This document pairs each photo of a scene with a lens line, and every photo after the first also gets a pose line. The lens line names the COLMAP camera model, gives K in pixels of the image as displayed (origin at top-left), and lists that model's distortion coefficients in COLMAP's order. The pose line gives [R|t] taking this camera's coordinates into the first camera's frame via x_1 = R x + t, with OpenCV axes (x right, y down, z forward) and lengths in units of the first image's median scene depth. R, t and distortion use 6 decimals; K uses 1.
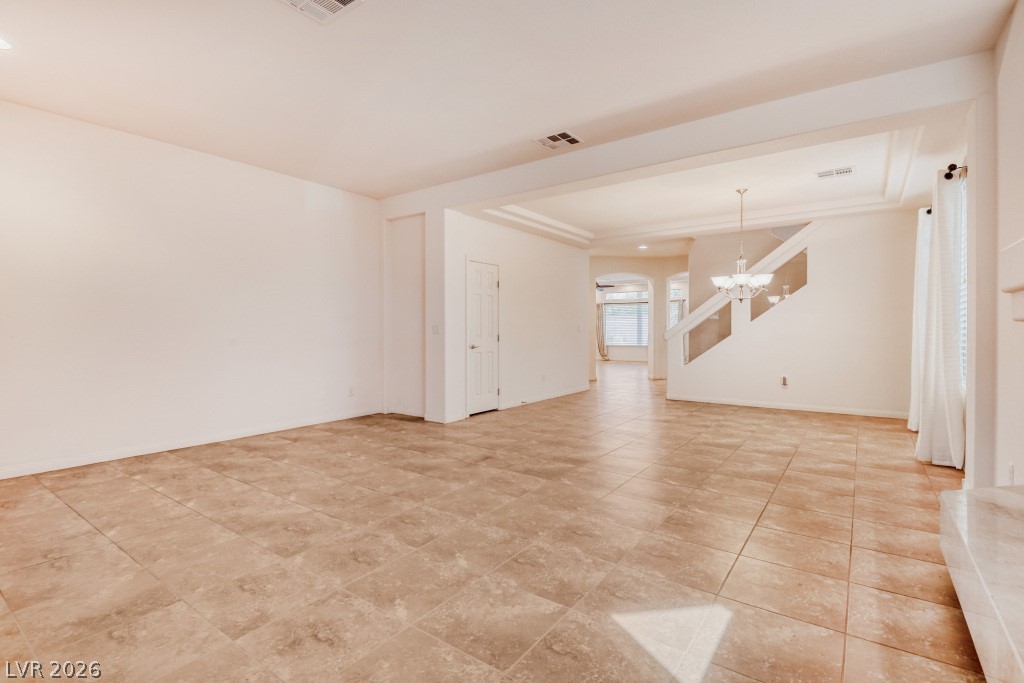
lens RADIAL K [[489.7, 0, 514.1], [0, 489.7, 333.7], [0, 0, 1]] dist [-0.001400, 0.000325]
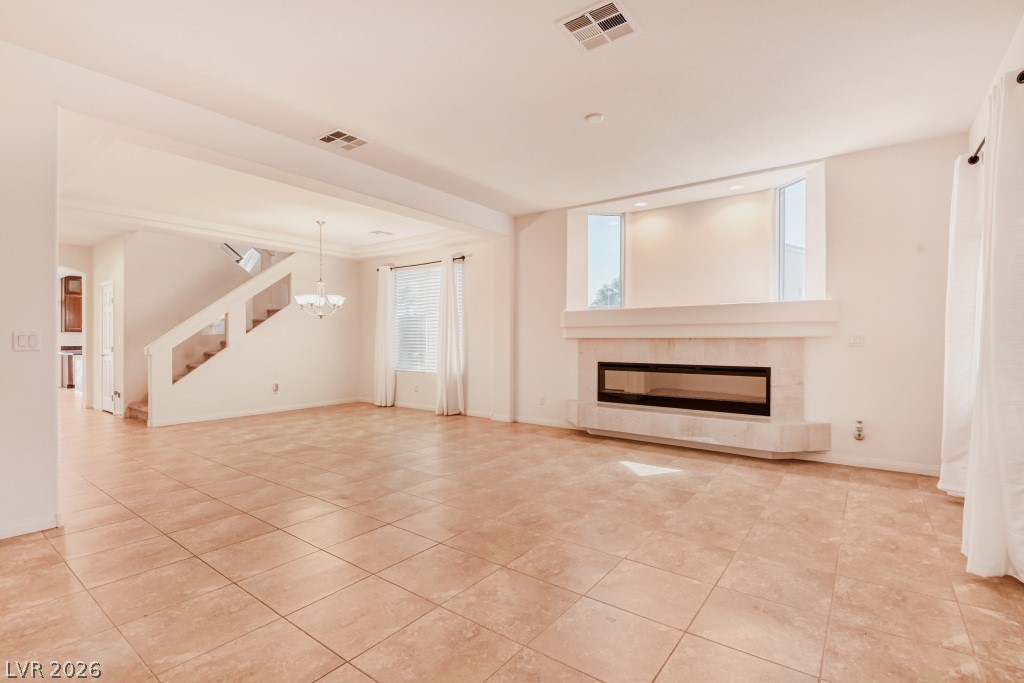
lens RADIAL K [[473.9, 0, 512.0], [0, 473.9, 341.5], [0, 0, 1]] dist [-0.000188, -0.000254]
pose [[0.011962, -0.001419, 0.999927, -1.182240], [0.012070, 0.999926, 0.001275, -0.011111], [-0.999856, 0.012054, 0.011978, 0.969428]]
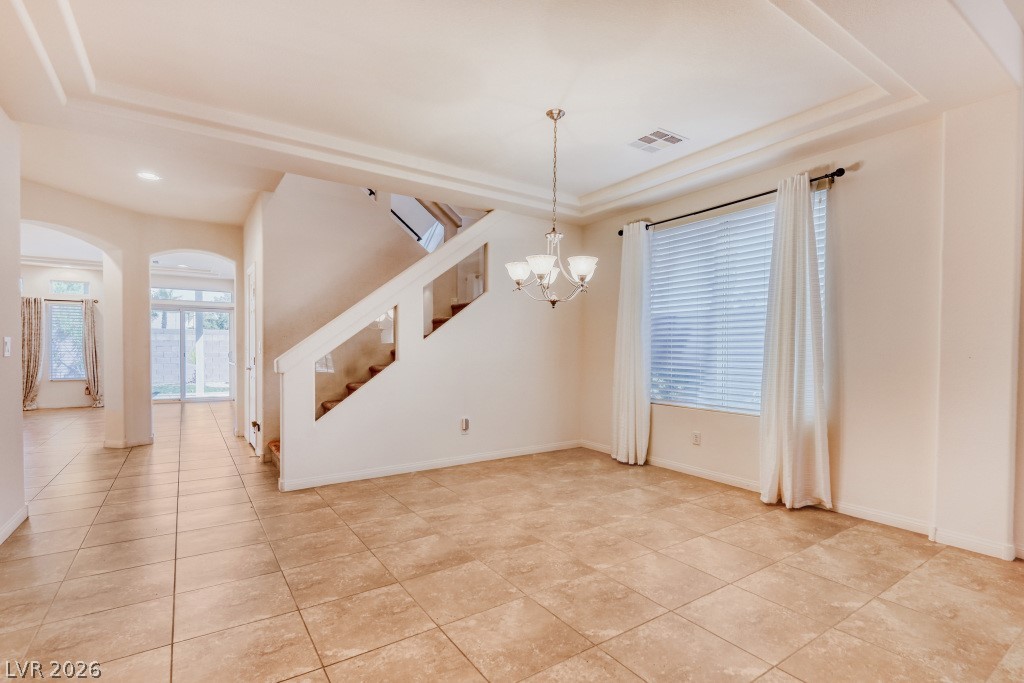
lens RADIAL K [[476.0, 0, 512.1], [0, 476.0, 359.9], [0, 0, 1]] dist [0.001874, -0.000023]
pose [[0.339722, -0.016056, 0.940389, -0.159229], [0.002962, 0.999868, 0.016001, -0.019319], [-0.940521, -0.002651, 0.339724, 1.546585]]
